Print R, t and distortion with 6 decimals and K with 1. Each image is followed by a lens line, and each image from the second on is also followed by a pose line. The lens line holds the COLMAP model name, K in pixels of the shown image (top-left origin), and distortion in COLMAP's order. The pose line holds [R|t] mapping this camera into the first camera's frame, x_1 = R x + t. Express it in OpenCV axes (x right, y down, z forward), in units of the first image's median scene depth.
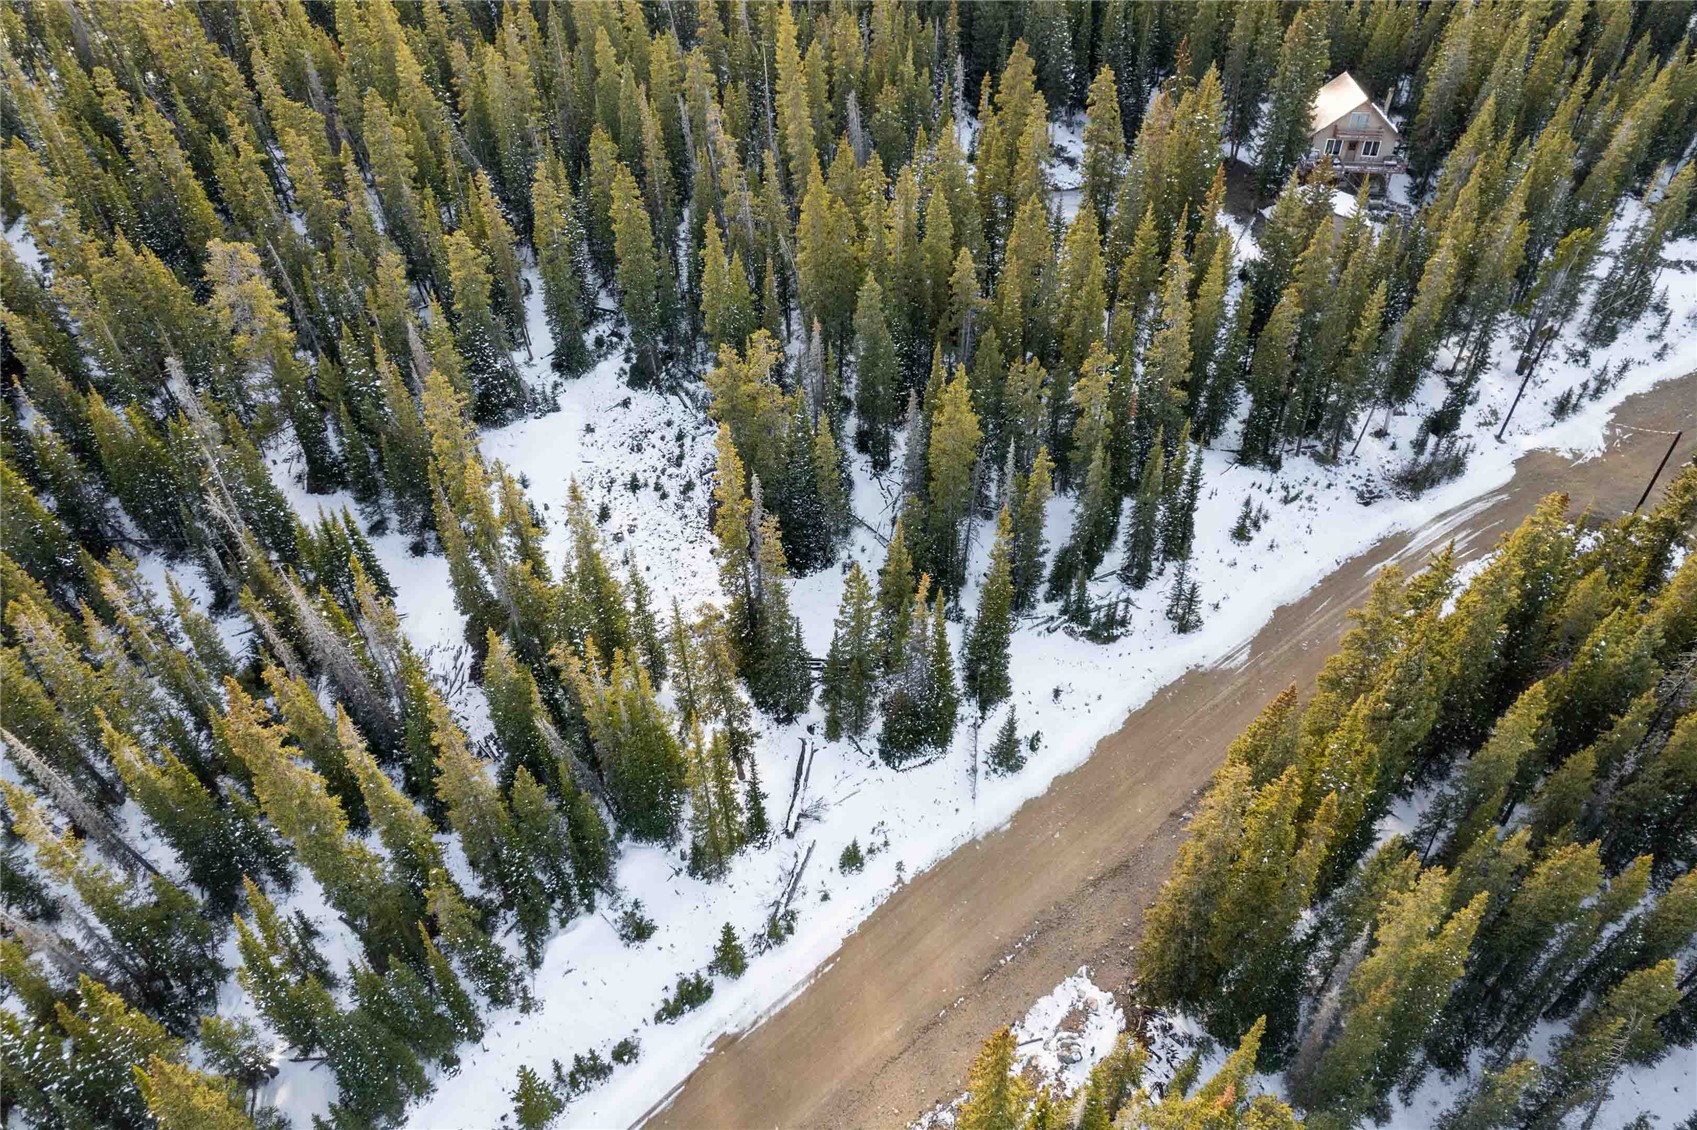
lens RADIAL K [[1068.5, 0, 839.4], [0, 1068.5, 599.1], [0, 0, 1]] dist [-0.070181, 0.050625]
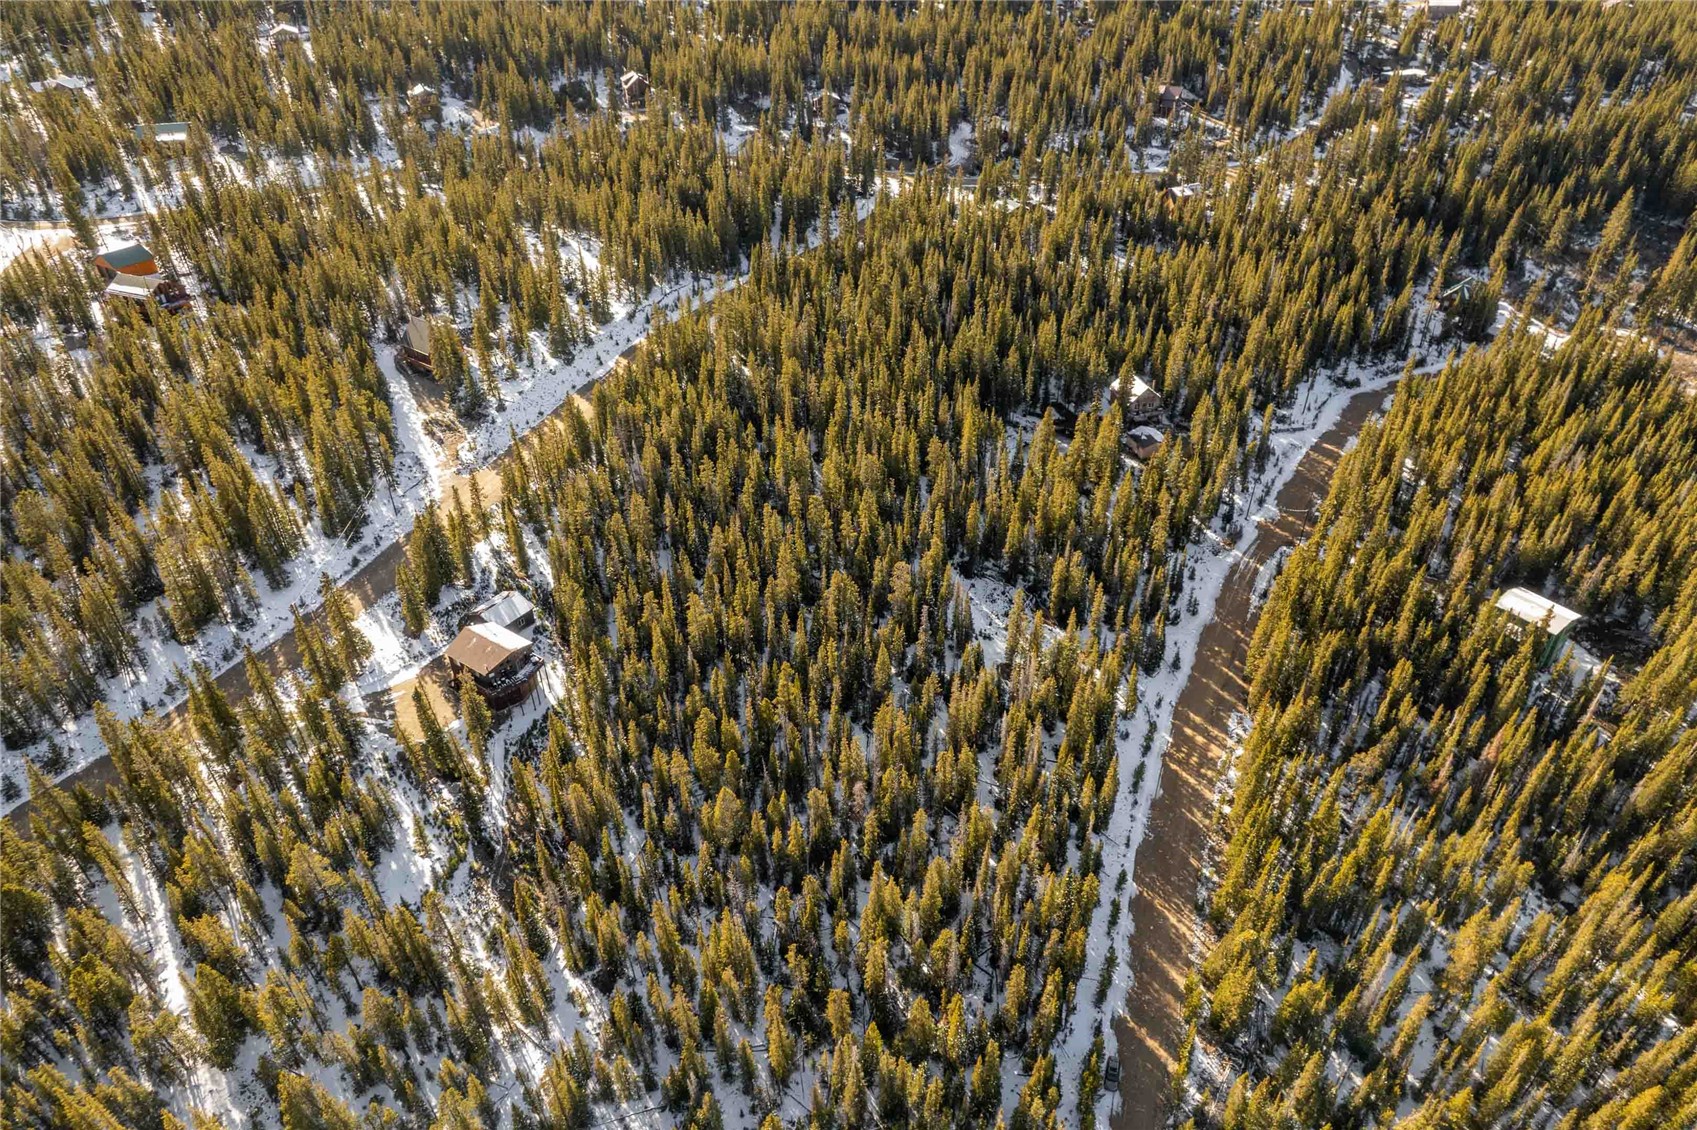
lens RADIAL K [[1068.5, 0, 839.4], [0, 1068.5, 599.1], [0, 0, 1]] dist [-0.070181, 0.050625]
pose [[0.912557, -0.243236, 0.328749, -1.389836], [0.270392, 0.961967, -0.038824, -0.148460], [-0.306802, 0.124320, 0.943619, -1.335405]]
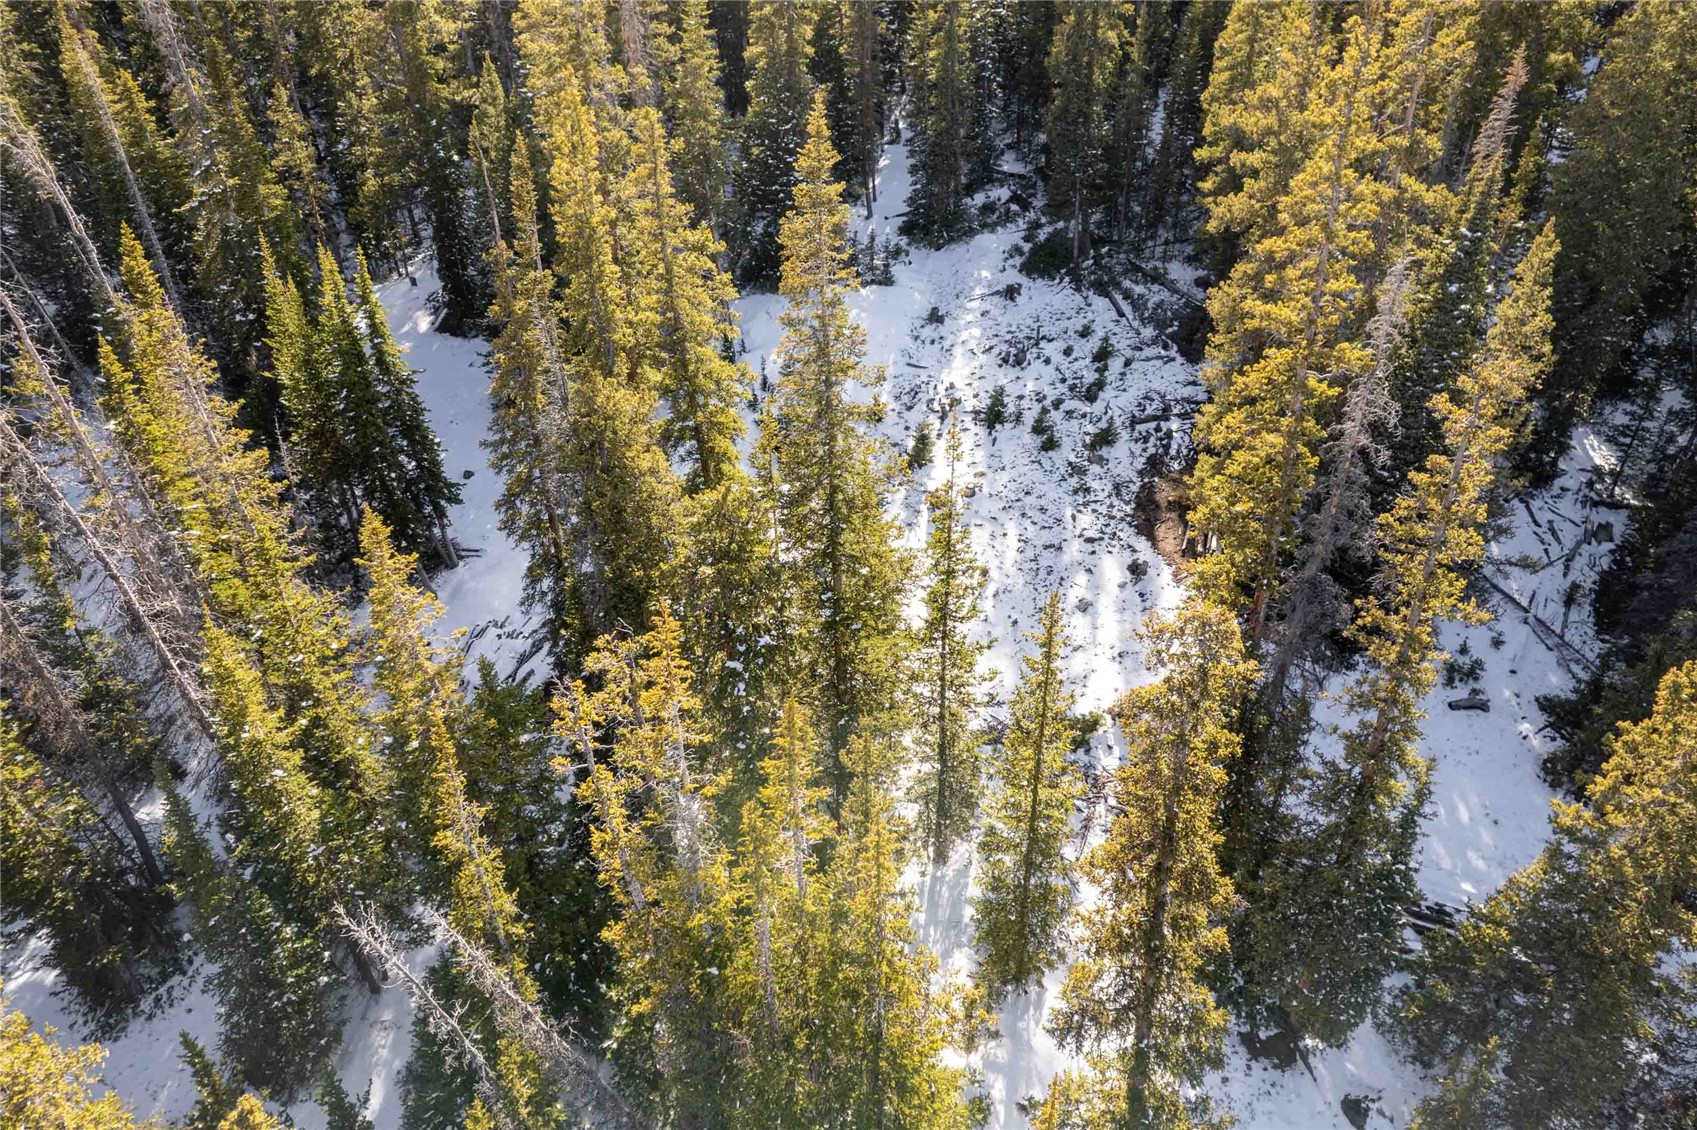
lens RADIAL K [[1068.5, 0, 839.4], [0, 1068.5, 599.1], [0, 0, 1]] dist [-0.070181, 0.050625]
pose [[0.927202, 0.210112, -0.310078, -0.086073], [-0.240837, 0.968458, -0.063920, 0.023540], [0.286868, 0.133945, 0.948560, 0.509306]]
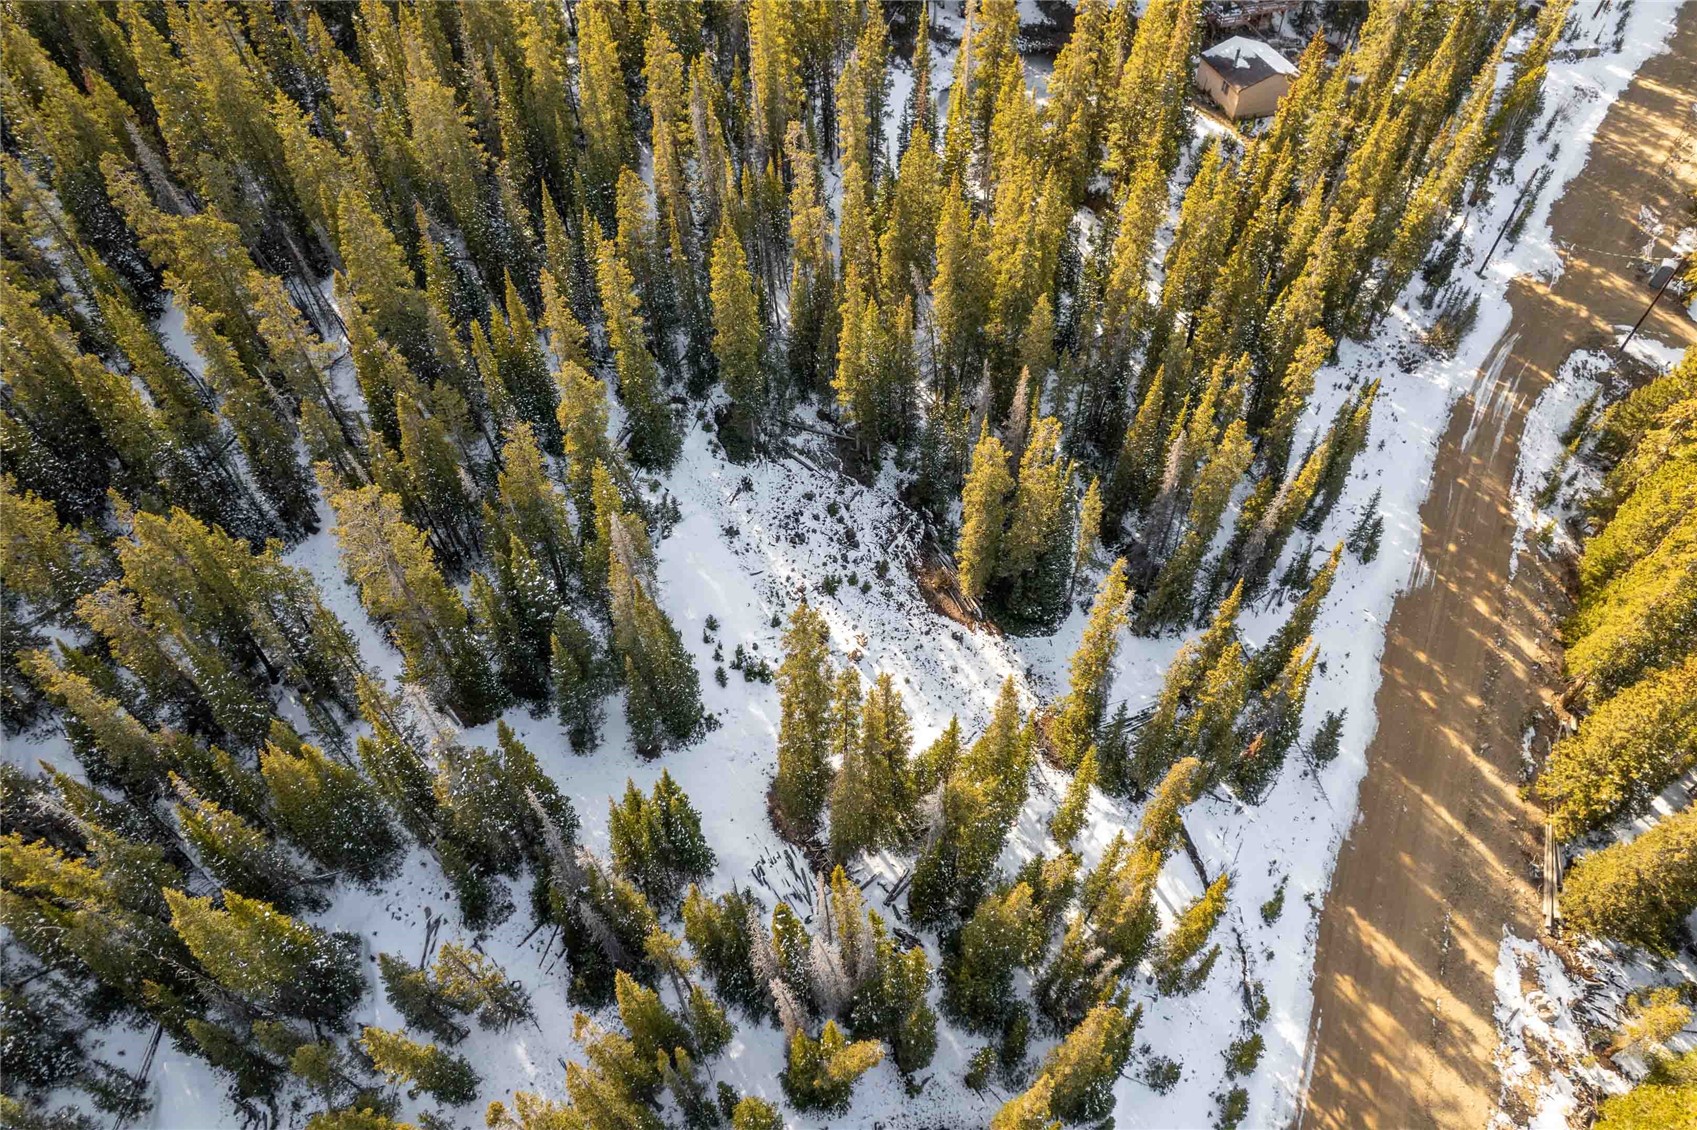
lens RADIAL K [[1068.5, 0, 839.4], [0, 1068.5, 599.1], [0, 0, 1]] dist [-0.070181, 0.050625]
pose [[0.913225, -0.317746, 0.255065, -0.401861], [0.267689, 0.939815, 0.212346, -0.274638], [-0.307186, -0.125641, 0.943319, 0.156694]]
